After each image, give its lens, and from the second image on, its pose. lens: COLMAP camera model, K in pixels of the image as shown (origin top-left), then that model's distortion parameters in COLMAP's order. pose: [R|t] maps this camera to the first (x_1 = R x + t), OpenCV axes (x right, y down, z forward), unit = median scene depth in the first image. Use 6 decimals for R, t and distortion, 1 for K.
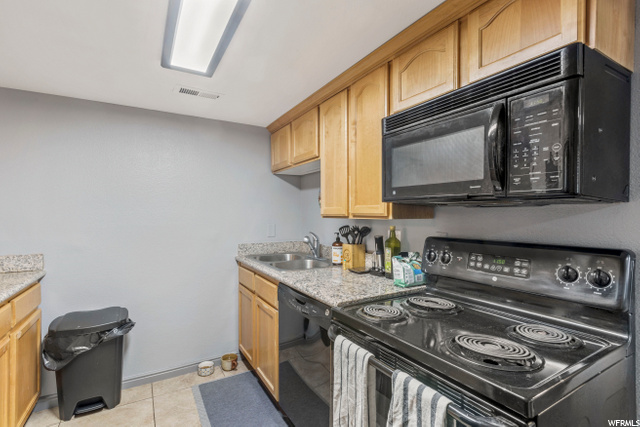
lens RADIAL K [[310.5, 0, 320.6], [0, 310.5, 216.1], [0, 0, 1]] dist [0.035236, 0.000192]
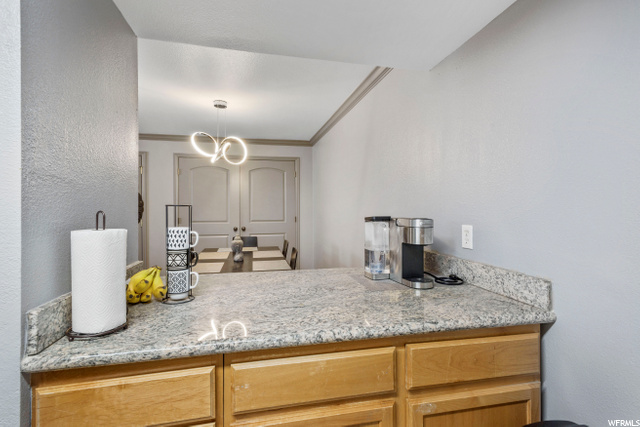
lens RADIAL K [[310.5, 0, 319.2], [0, 310.5, 210.8], [0, 0, 1]] dist [0.035236, 0.000192]
pose [[-0.307415, 0.005482, -0.951560, -0.333796], [-0.002480, 0.999975, 0.006563, -0.001978], [0.951572, 0.004377, -0.307394, 1.100008]]
